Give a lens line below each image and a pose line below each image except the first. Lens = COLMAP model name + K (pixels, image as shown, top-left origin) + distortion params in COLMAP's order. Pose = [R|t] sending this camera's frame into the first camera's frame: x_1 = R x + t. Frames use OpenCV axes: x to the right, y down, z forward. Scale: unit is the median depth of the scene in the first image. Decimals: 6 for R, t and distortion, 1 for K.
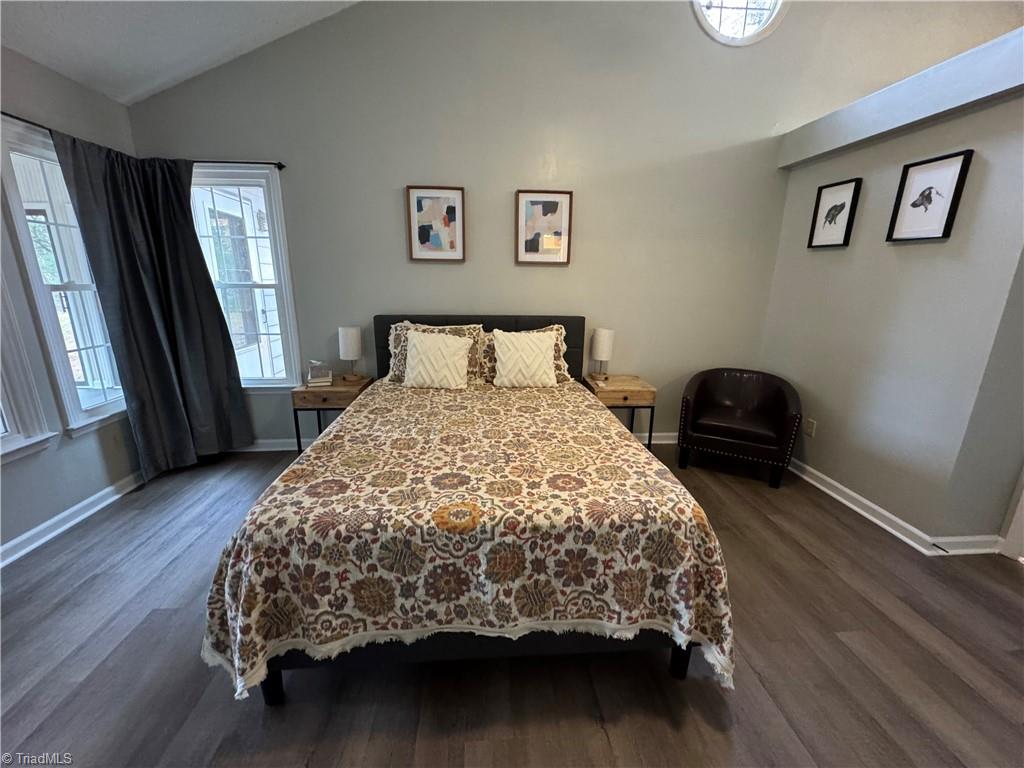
lens RADIAL K [[407.2, 0, 512.2], [0, 407.2, 382.5], [0, 0, 1]] dist [0.000939, -0.000735]
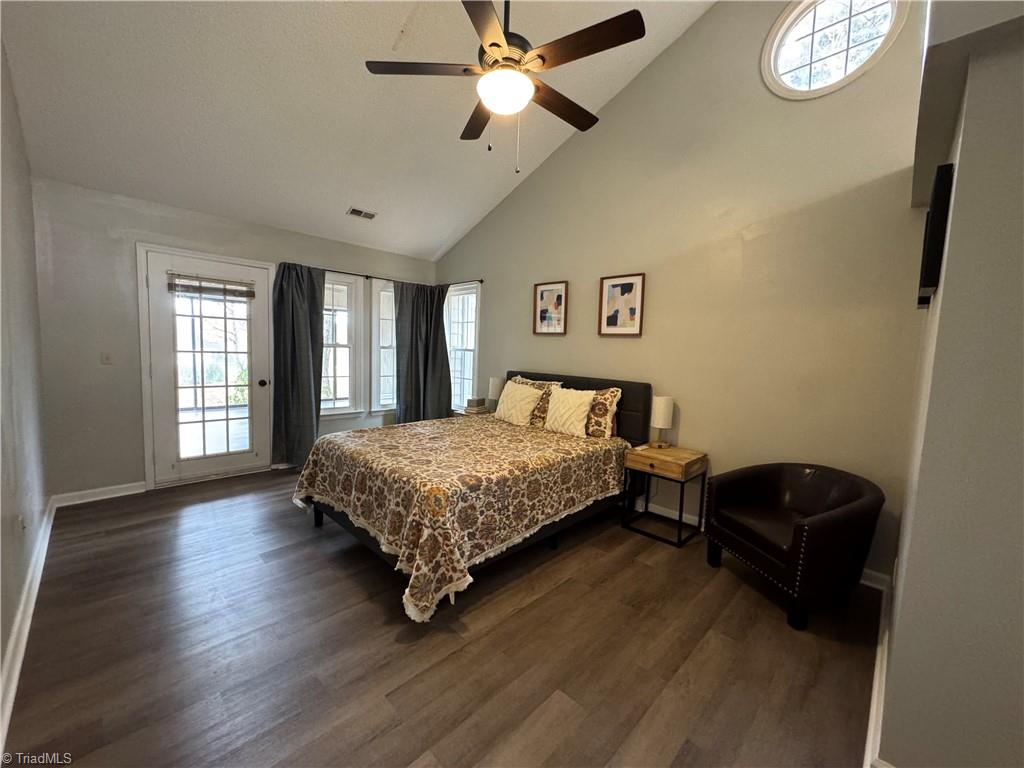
lens RADIAL K [[407.2, 0, 509.8], [0, 407.2, 382.4], [0, 0, 1]] dist [0.000939, -0.000735]
pose [[0.659890, 0.075491, -0.747560, 0.768536], [-0.211050, 0.973507, -0.087991, 0.001935], [0.721112, 0.215837, 0.658340, 0.058561]]
